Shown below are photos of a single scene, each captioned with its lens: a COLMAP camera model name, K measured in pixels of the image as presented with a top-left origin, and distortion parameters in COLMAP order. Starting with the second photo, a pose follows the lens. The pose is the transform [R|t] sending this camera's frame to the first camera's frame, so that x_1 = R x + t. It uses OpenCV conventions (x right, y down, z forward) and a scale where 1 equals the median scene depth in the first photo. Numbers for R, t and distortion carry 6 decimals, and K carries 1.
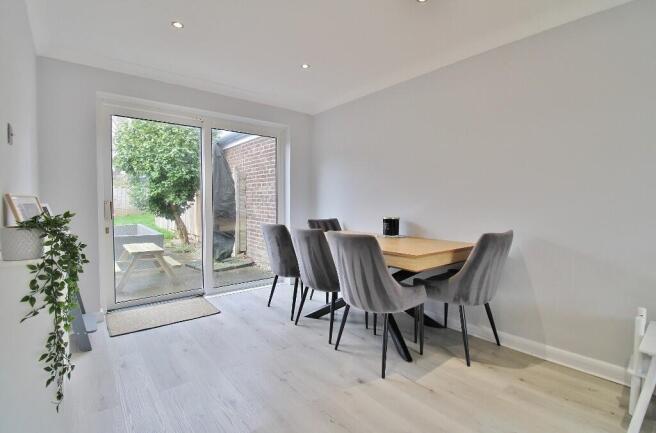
lens RADIAL K [[308.8, 0, 327.3], [0, 308.8, 211.8], [0, 0, 1]] dist [-0.003688, -0.002663]
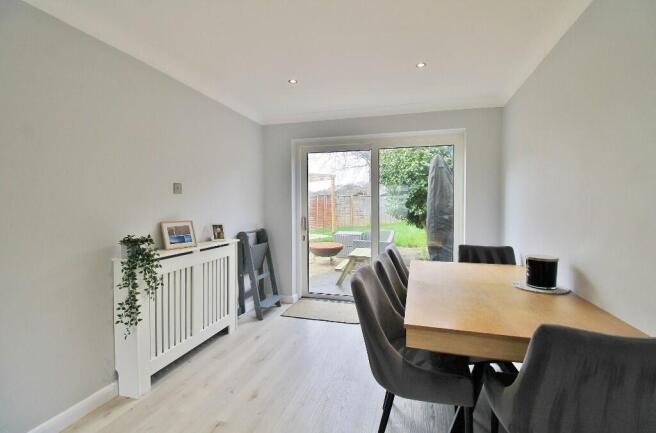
lens RADIAL K [[308.8, 0, 326.7], [0, 308.8, 216.5], [0, 0, 1]] dist [-0.003688, -0.002663]
pose [[0.568279, 0.027765, -0.822368, 0.367568], [-0.025808, 0.999540, 0.015913, -0.048183], [0.822431, 0.012181, 0.568734, 0.238394]]
